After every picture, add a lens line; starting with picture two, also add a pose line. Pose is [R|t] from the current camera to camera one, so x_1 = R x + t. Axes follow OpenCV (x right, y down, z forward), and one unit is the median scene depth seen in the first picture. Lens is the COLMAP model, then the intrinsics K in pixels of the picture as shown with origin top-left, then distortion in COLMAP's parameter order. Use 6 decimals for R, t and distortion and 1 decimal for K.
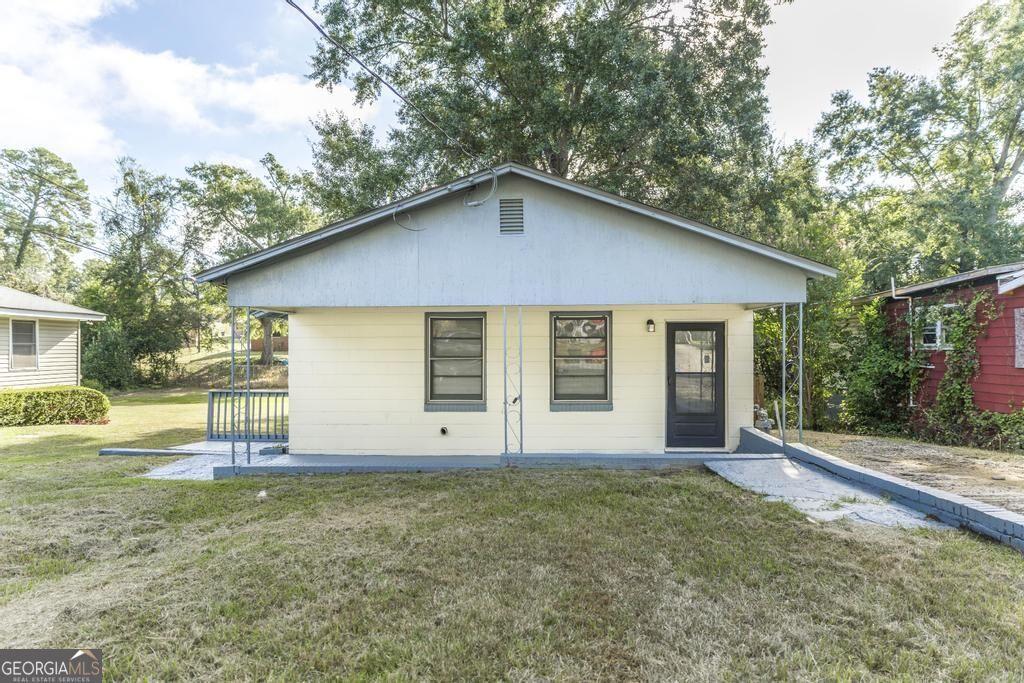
lens RADIAL K [[573.4, 0, 512.0], [0, 573.4, 341.5], [0, 0, 1]] dist [-0.001484, -0.000024]
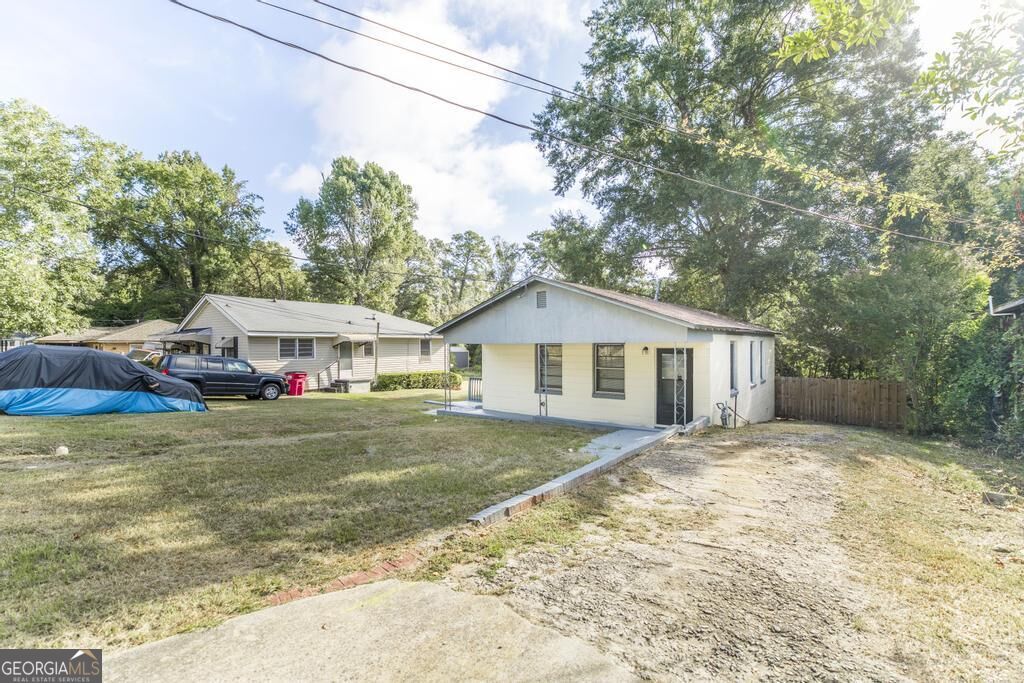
lens RADIAL K [[447.6, 0, 512.0], [0, 447.6, 341.5], [0, 0, 1]] dist [-0.003999, -0.000035]
pose [[0.809382, -0.004191, -0.587268, 0.518310], [0.011438, 0.999897, 0.008629, -0.051806], [0.587172, -0.013701, 0.809346, -0.215674]]
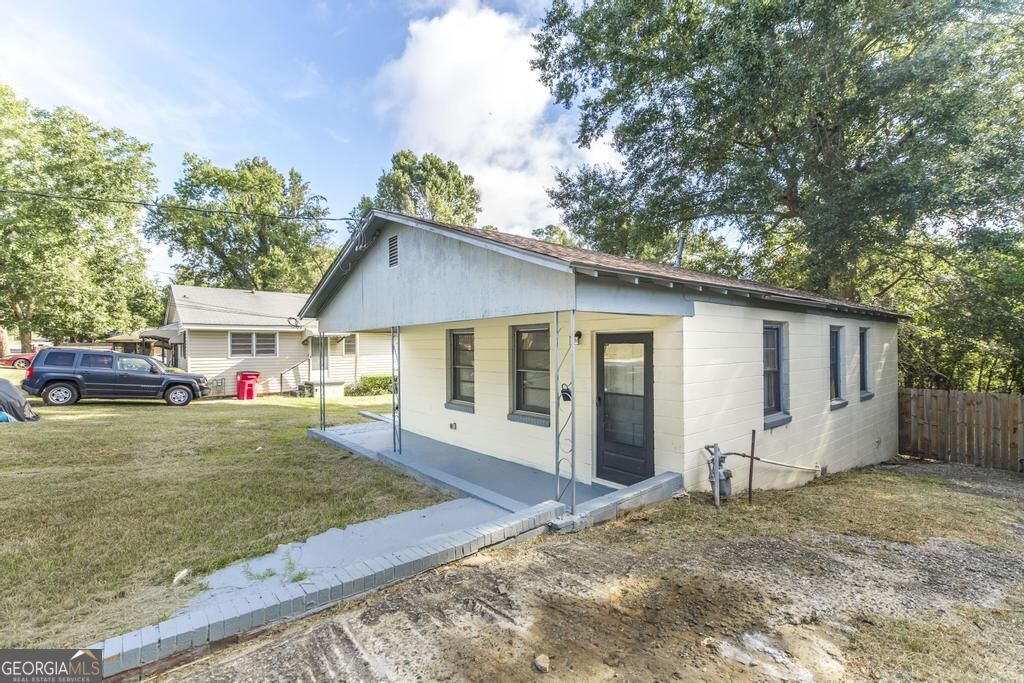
lens RADIAL K [[450.3, 0, 514.5], [0, 450.3, 345.1], [0, 0, 1]] dist [-0.000282, 0.000468]
pose [[0.659772, -0.003519, -0.751457, 0.527118], [0.015862, 0.999831, 0.009245, -0.018433], [0.751298, -0.018020, 0.659717, 0.343768]]
